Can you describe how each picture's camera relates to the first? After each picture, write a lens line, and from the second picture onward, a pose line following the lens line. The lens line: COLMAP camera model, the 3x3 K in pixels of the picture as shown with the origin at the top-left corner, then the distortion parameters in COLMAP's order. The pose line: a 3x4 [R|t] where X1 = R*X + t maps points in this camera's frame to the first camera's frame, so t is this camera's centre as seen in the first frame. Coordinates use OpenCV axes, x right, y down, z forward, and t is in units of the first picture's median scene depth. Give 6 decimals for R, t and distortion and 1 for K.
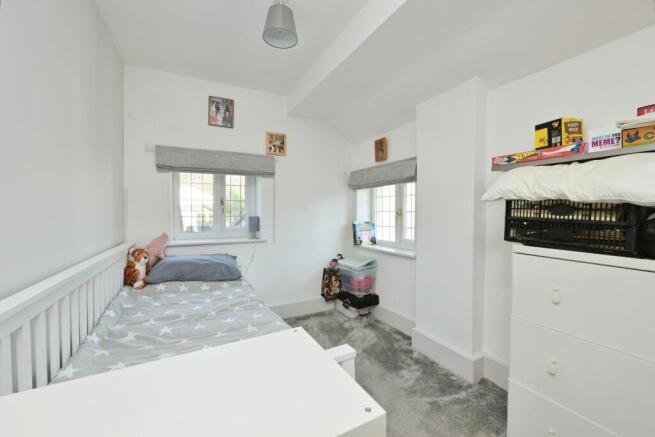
lens RADIAL K [[269.0, 0, 324.6], [0, 269.0, 214.4], [0, 0, 1]] dist [-0.003366, -0.000389]
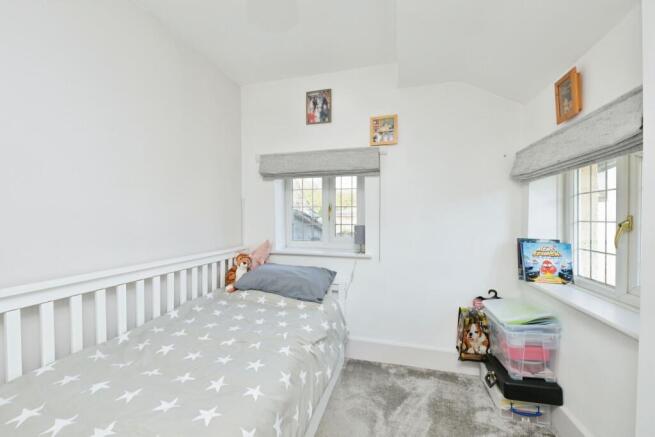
lens RADIAL K [[272.6, 0, 327.5], [0, 272.6, 218.5], [0, 0, 1]] dist [-0.001219, 0.000010]
pose [[0.734067, 0.008426, -0.679025, 0.226434], [-0.008330, 0.999960, 0.003403, -0.015498], [0.679026, 0.003158, 0.734107, 0.332082]]
